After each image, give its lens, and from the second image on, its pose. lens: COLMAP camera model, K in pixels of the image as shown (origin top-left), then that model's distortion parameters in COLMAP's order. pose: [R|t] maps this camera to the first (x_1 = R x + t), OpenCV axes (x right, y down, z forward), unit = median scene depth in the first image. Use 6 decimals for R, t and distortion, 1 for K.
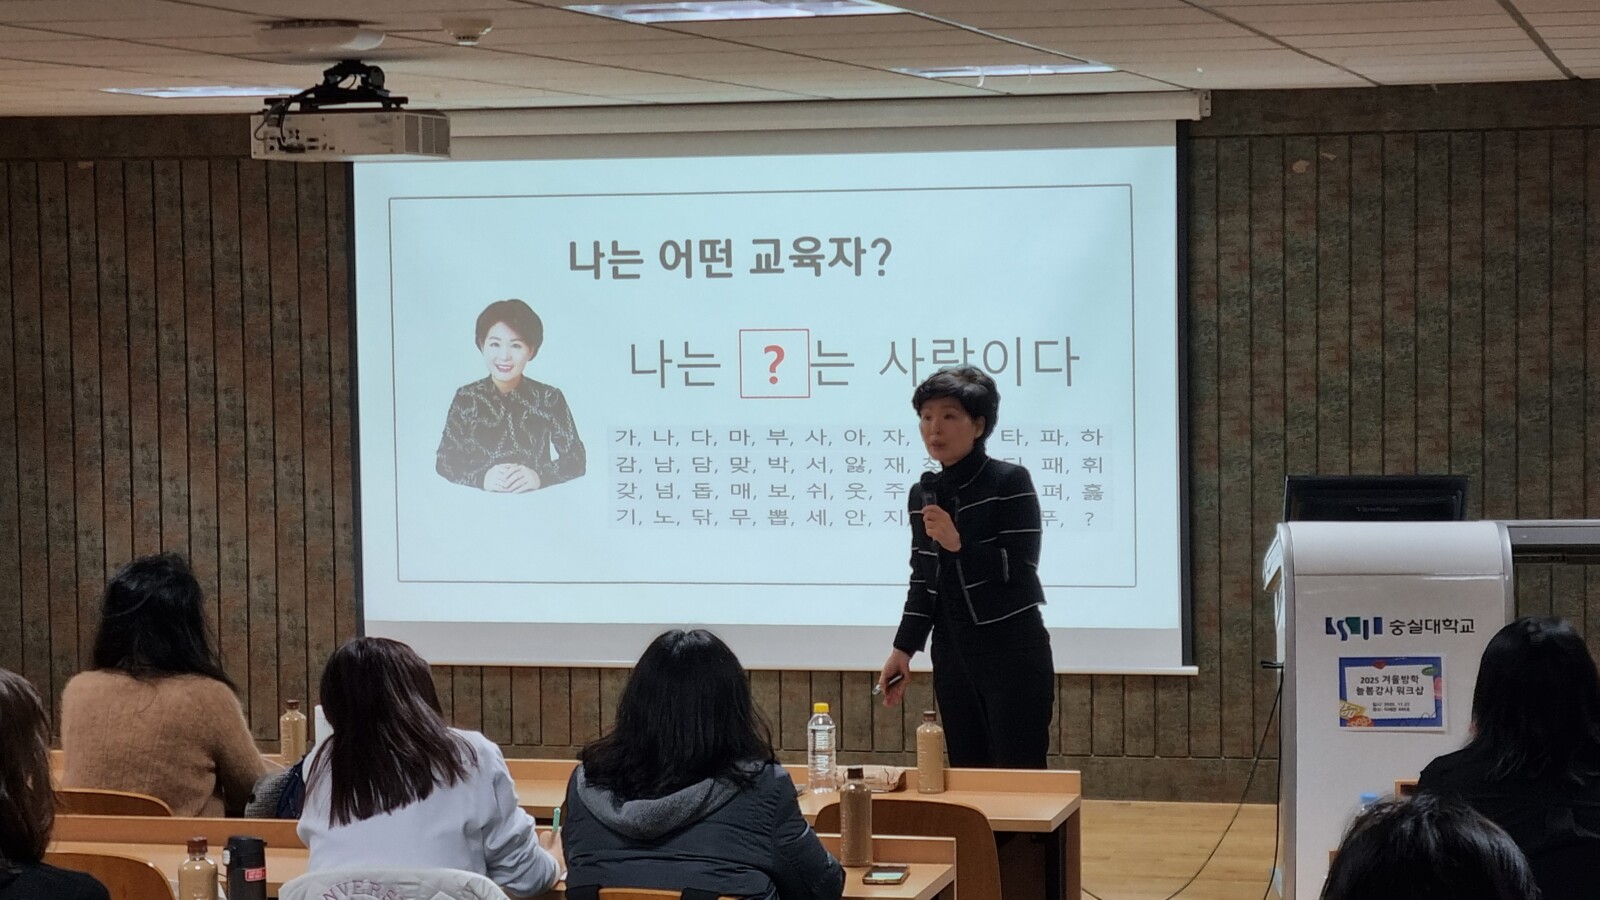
lens RADIAL K [[3689.2, 0, 800.0], [0, 3689.2, 450.0], [0, 0, 1]] dist [0.106908, 0.485289]
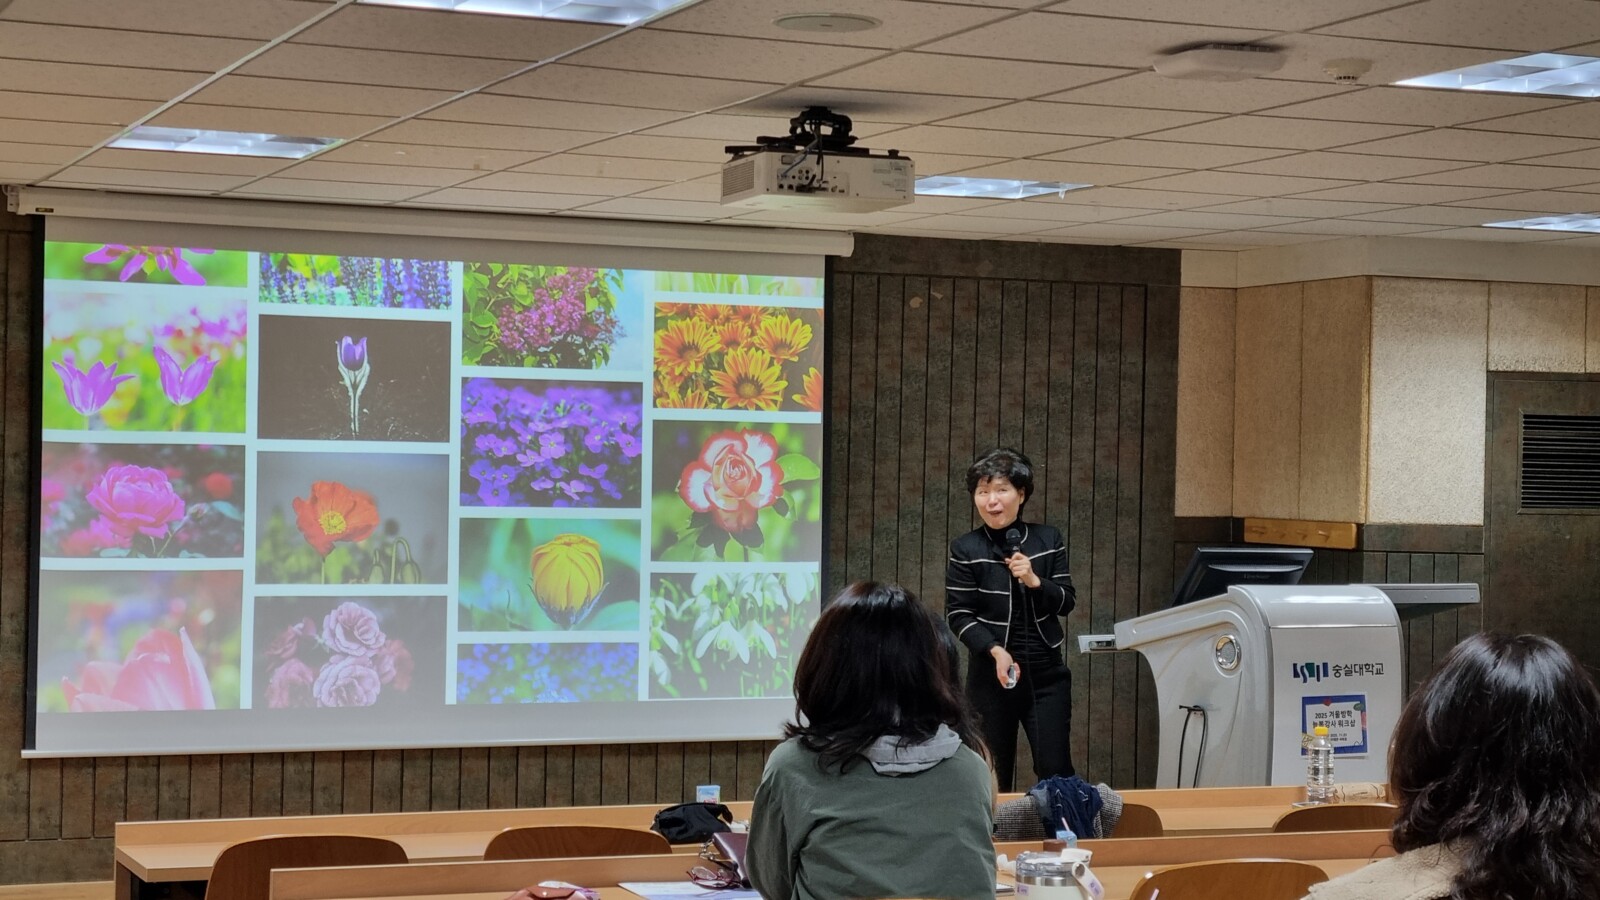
lens RADIAL K [[2907.4, 0, 870.9], [0, 2907.4, 490.0], [0, 0, 1]] dist [0.091221, 0.014380]
pose [[0.794801, 0.023923, 0.606398, -0.440621], [0.005600, 0.998891, -0.046747, 0.026720], [-0.606844, 0.040550, 0.793786, 0.275627]]
